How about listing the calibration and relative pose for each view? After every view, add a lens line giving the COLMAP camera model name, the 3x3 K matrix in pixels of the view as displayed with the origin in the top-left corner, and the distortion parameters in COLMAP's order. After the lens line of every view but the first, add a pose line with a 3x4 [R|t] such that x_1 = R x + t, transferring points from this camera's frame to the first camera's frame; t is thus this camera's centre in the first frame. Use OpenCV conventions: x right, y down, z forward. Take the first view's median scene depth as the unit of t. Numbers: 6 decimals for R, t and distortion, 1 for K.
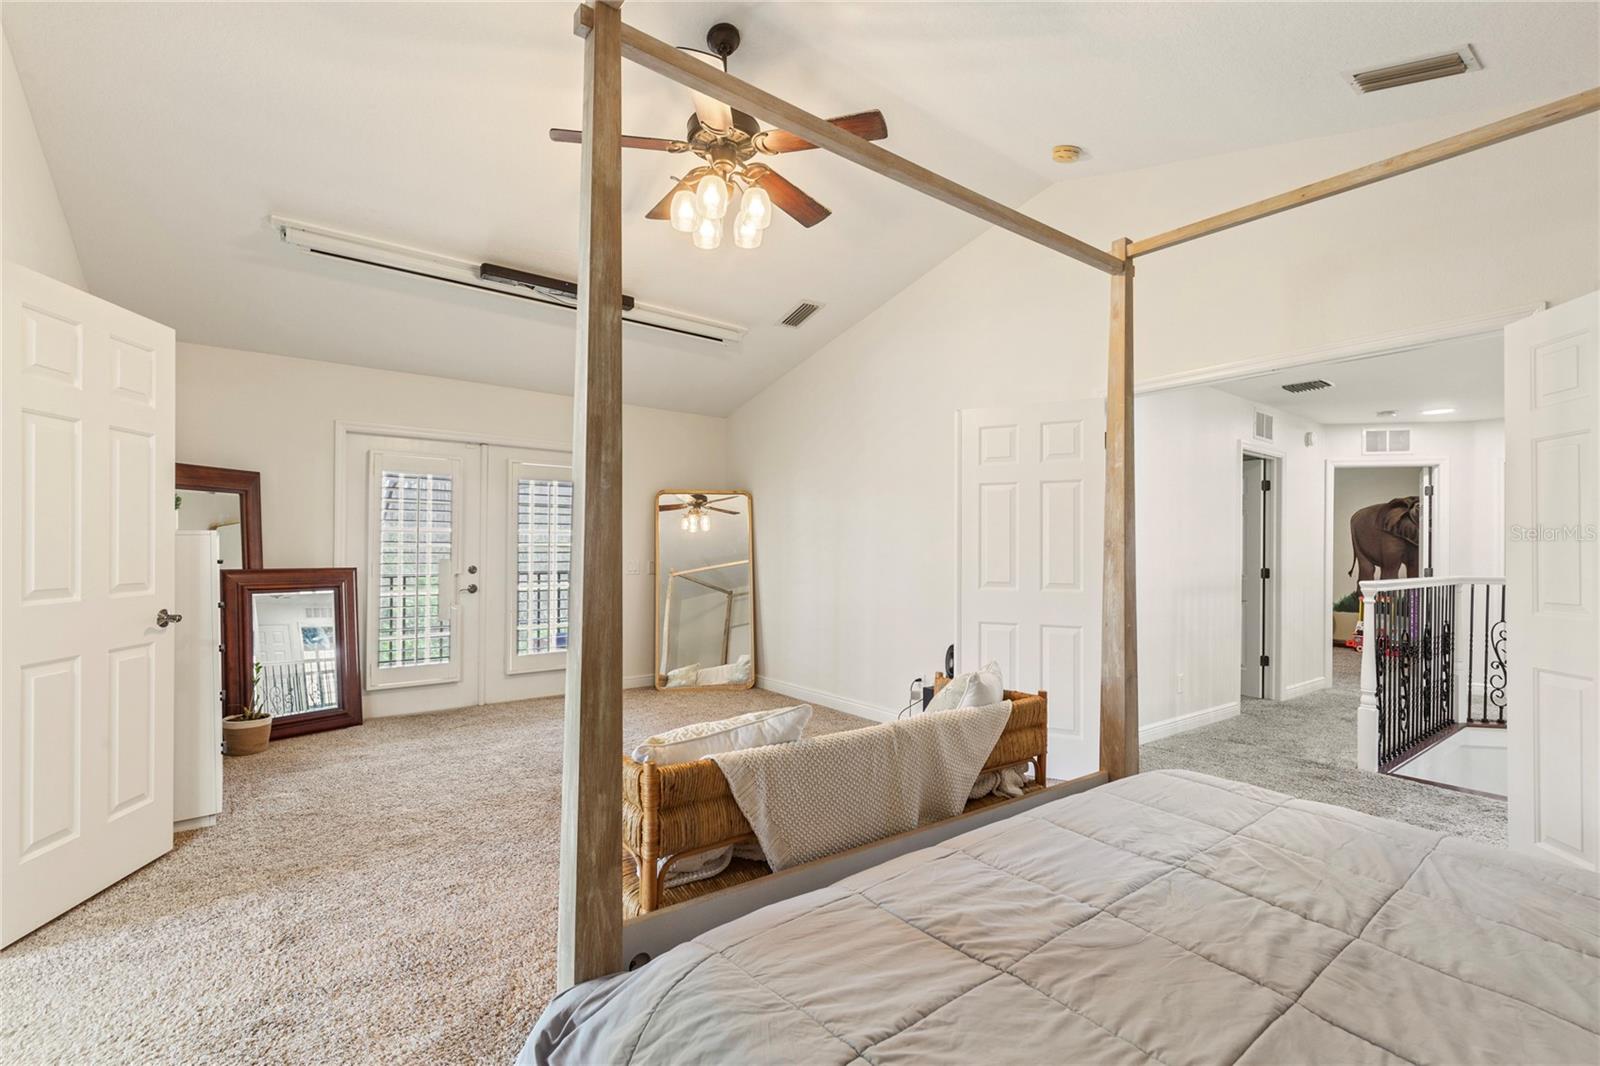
lens RADIAL K [[726.0, 0, 793.6], [0, 726.0, 531.7], [0, 0, 1]] dist [0.009970, -0.000686]
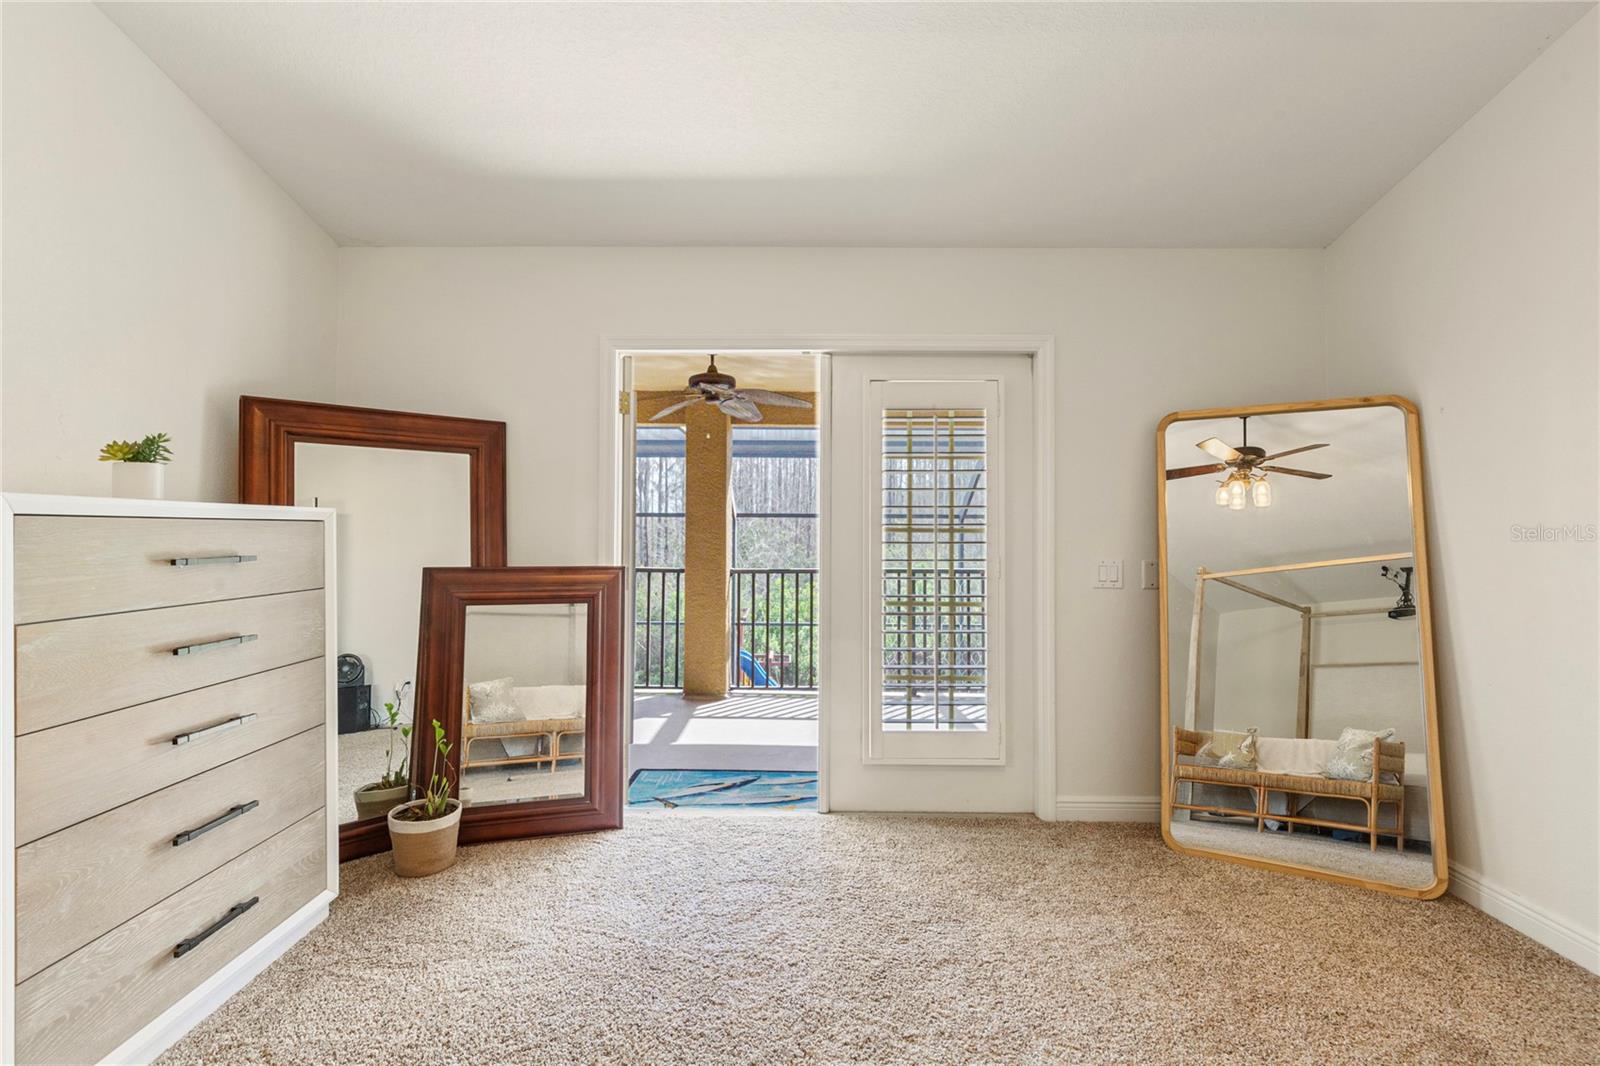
lens RADIAL K [[726.0, 0, 793.6], [0, 726.0, 531.7], [0, 0, 1]] dist [0.009970, -0.000686]
pose [[0.781553, -0.006775, -0.623802, -0.050412], [0.014518, 0.999868, 0.007330, 0.008684], [0.623670, -0.014785, 0.781548, 0.304815]]
